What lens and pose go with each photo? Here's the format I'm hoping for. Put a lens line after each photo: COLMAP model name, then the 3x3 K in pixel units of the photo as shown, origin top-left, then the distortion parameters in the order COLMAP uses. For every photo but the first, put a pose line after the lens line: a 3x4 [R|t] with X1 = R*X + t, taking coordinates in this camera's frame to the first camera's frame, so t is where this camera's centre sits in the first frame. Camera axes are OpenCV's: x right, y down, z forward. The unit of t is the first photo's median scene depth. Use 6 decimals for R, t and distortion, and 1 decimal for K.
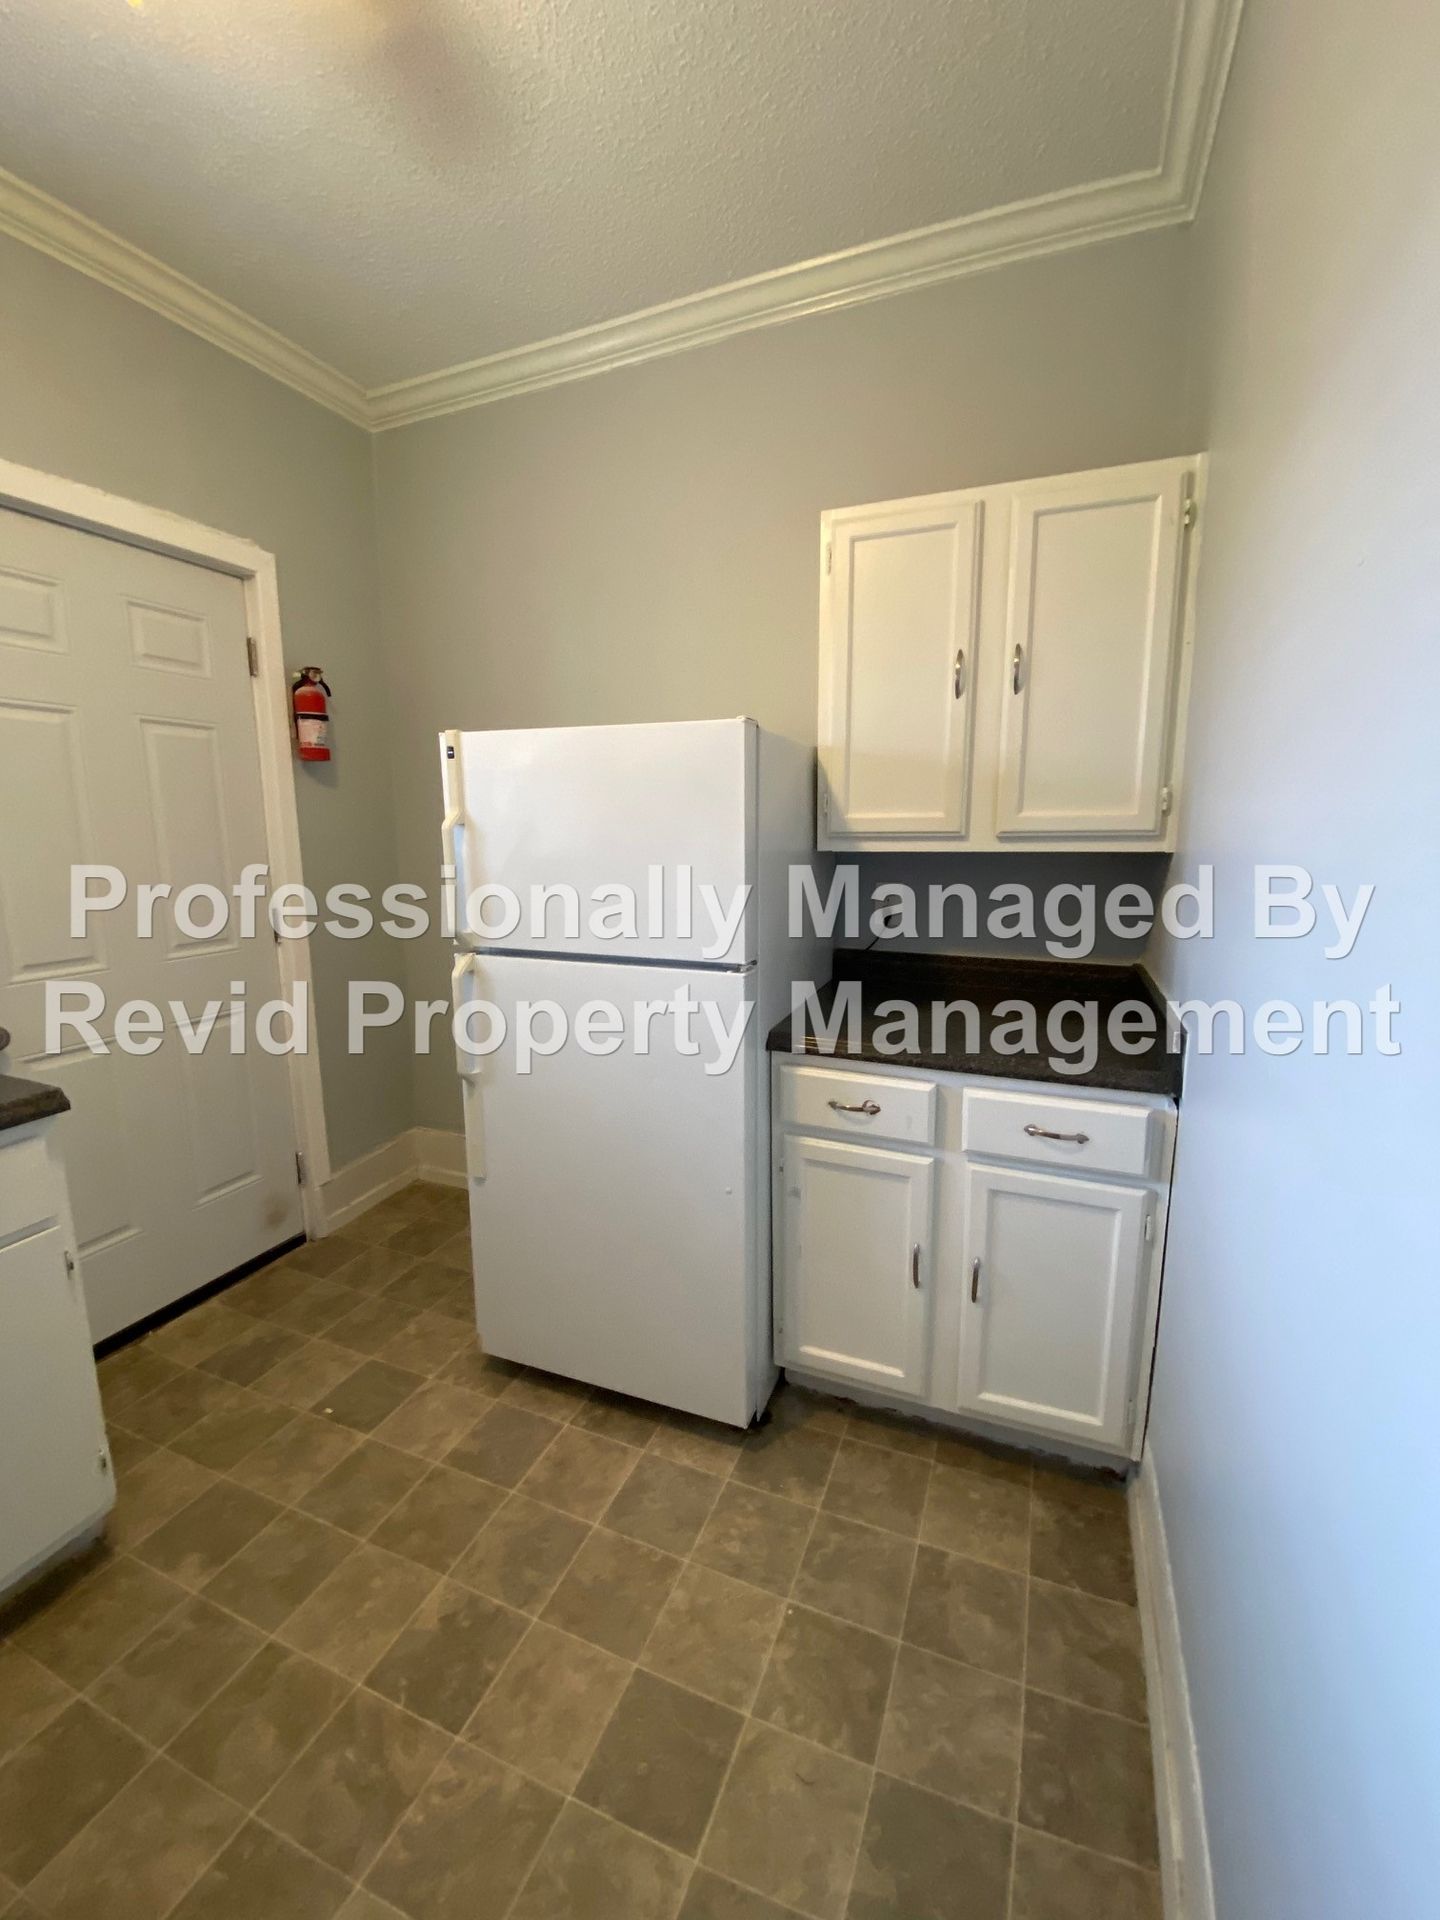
lens RADIAL K [[776.1, 0, 727.1], [0, 776.1, 959.0], [0, 0, 1]] dist [0.018247, -0.016569]
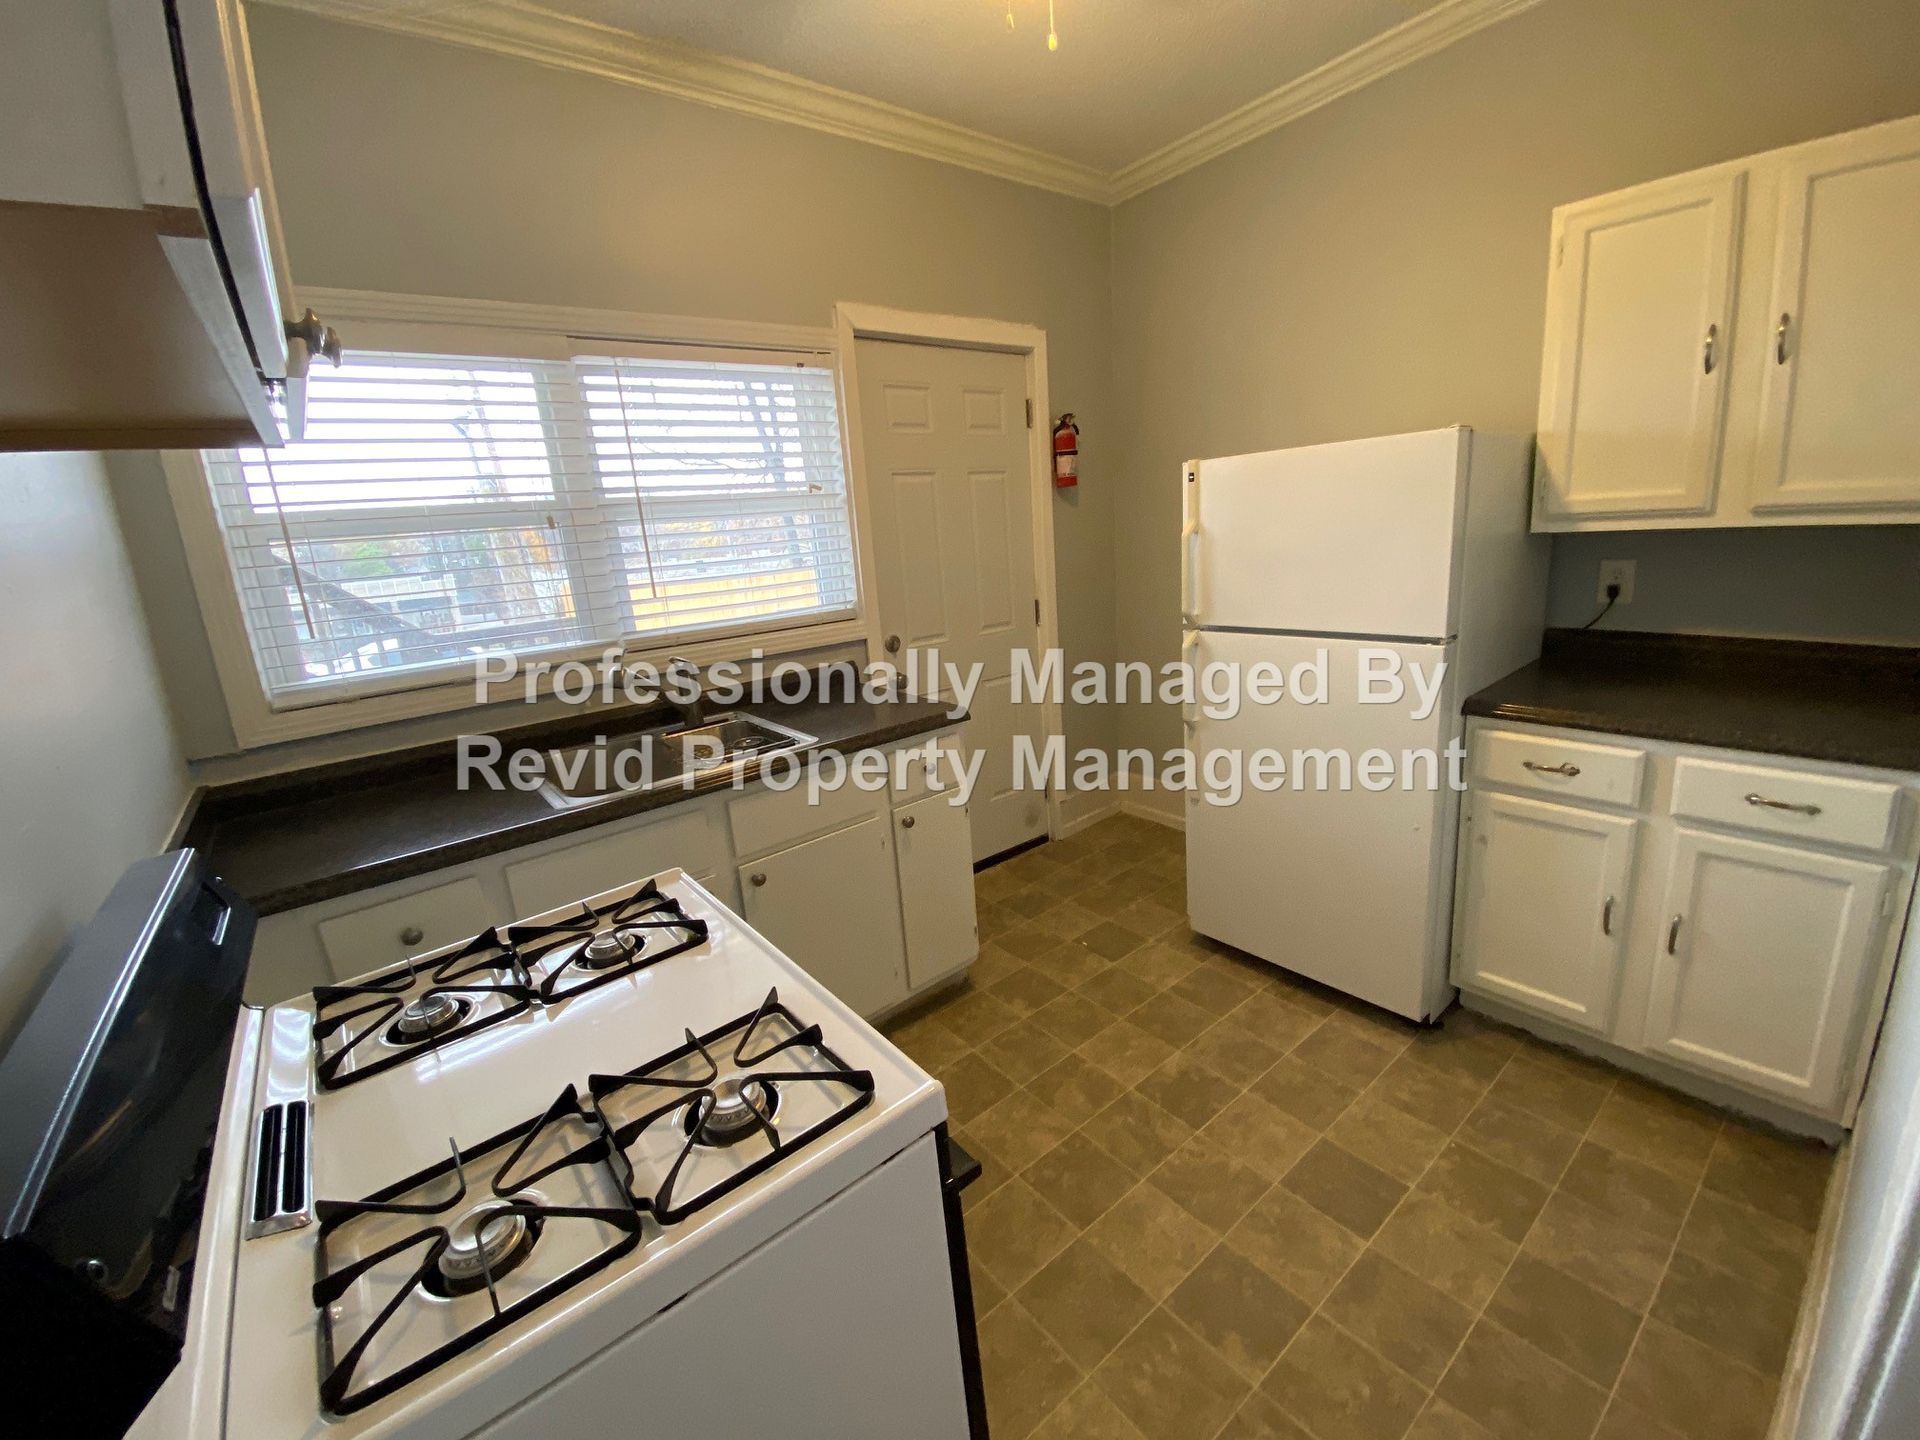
lens RADIAL K [[780.3, 0, 946.8], [0, 780.3, 707.0], [0, 0, 1]] dist [0.021228, -0.022147]
pose [[0.864548, 0.052436, -0.499808, -0.028203], [-0.009797, 0.996111, 0.087558, 0.012734], [0.502456, -0.070801, 0.861699, -0.397788]]
